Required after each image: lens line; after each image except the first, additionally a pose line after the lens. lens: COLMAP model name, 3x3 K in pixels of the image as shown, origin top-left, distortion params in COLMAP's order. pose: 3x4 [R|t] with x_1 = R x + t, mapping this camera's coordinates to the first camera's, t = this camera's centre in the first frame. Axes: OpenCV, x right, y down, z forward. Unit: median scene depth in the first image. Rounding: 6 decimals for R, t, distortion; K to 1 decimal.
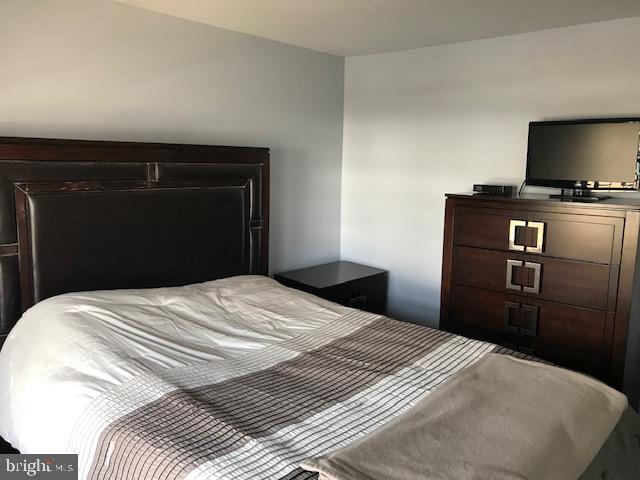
lens RADIAL K [[534.0, 0, 317.4], [0, 534.0, 238.2], [0, 0, 1]] dist [0.039478, -0.007912]
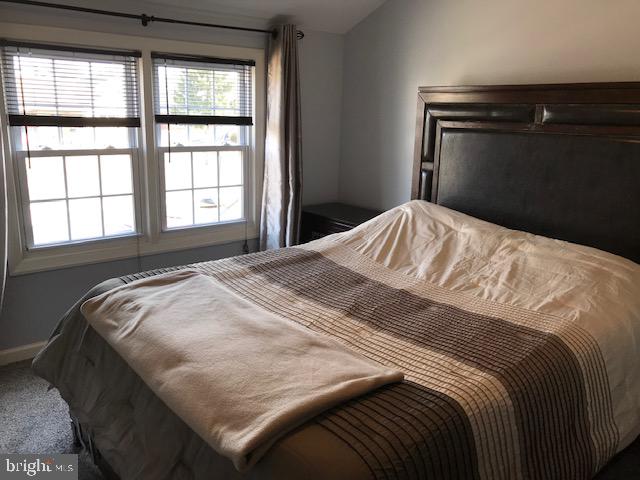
lens RADIAL K [[534.0, 0, 320.7], [0, 534.0, 245.9], [0, 0, 1]] dist [0.039478, -0.007912]
pose [[-0.171164, 0.215847, -0.961308, 1.006933], [-0.169334, 0.954743, 0.244523, -0.082803], [0.970582, 0.204636, -0.126867, 1.039336]]
